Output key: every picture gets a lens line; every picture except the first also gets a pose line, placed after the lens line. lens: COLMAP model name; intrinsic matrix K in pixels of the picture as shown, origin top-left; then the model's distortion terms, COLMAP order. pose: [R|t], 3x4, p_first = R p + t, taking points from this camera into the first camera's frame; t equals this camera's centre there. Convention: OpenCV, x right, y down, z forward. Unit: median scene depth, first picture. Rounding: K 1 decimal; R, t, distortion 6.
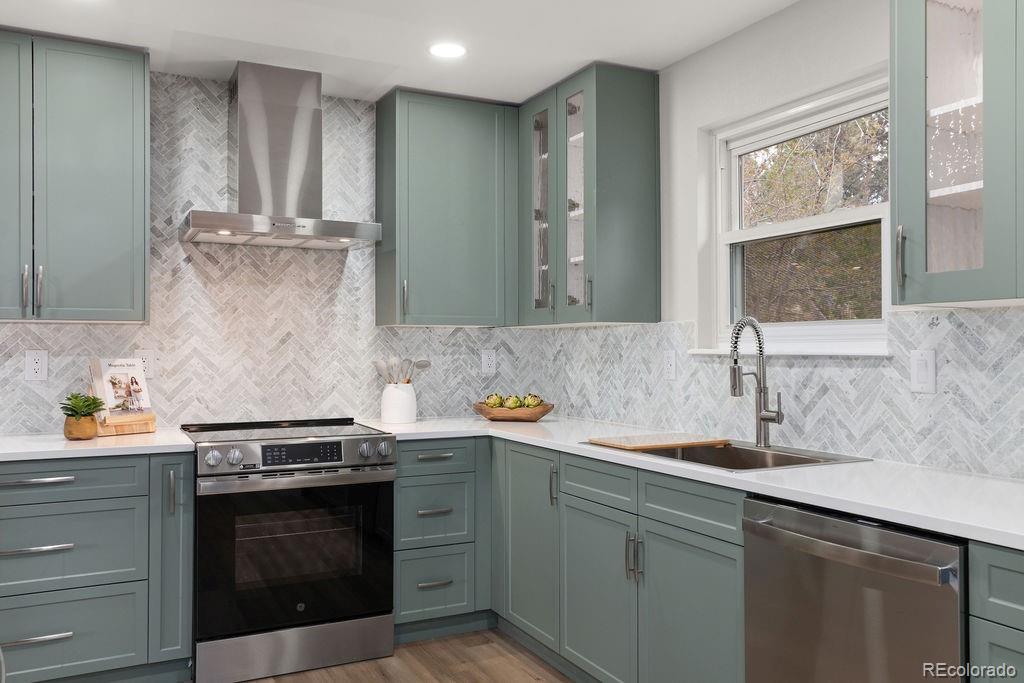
lens RADIAL K [[820.5, 0, 512.3], [0, 820.5, 346.0], [0, 0, 1]] dist [-0.015740, 0.023154]
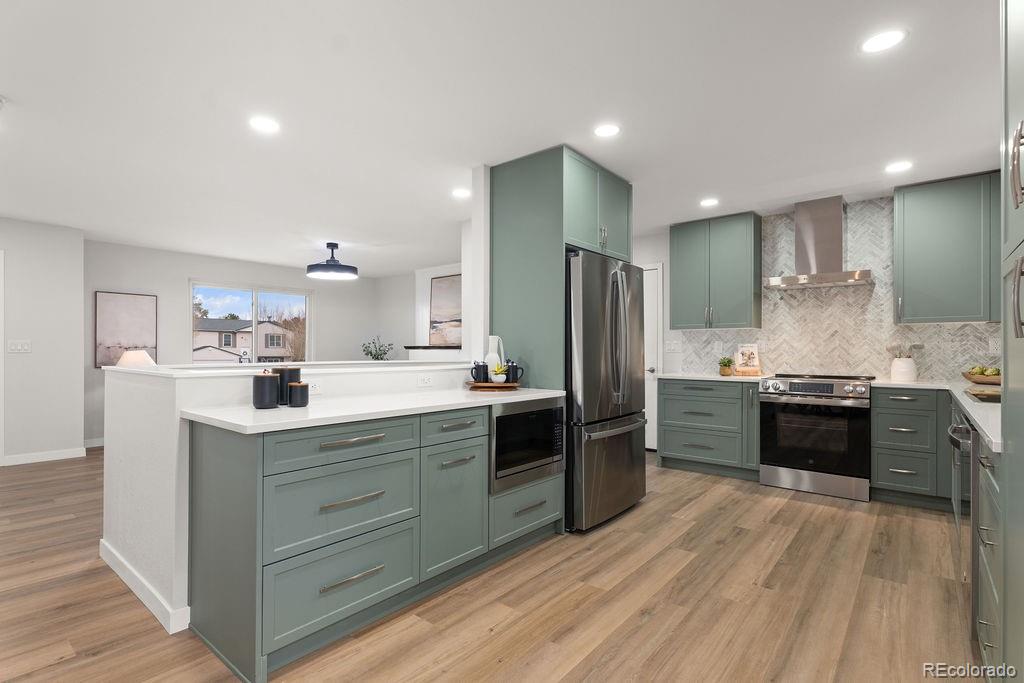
lens RADIAL K [[487.4, 0, 511.1], [0, 487.4, 352.1], [0, 0, 1]] dist [-0.003212, 0.001976]
pose [[0.392911, 0.006131, -0.919556, 0.537995], [0.001758, 0.999971, 0.007419, 0.027386], [0.919575, -0.004531, 0.392888, -0.174822]]
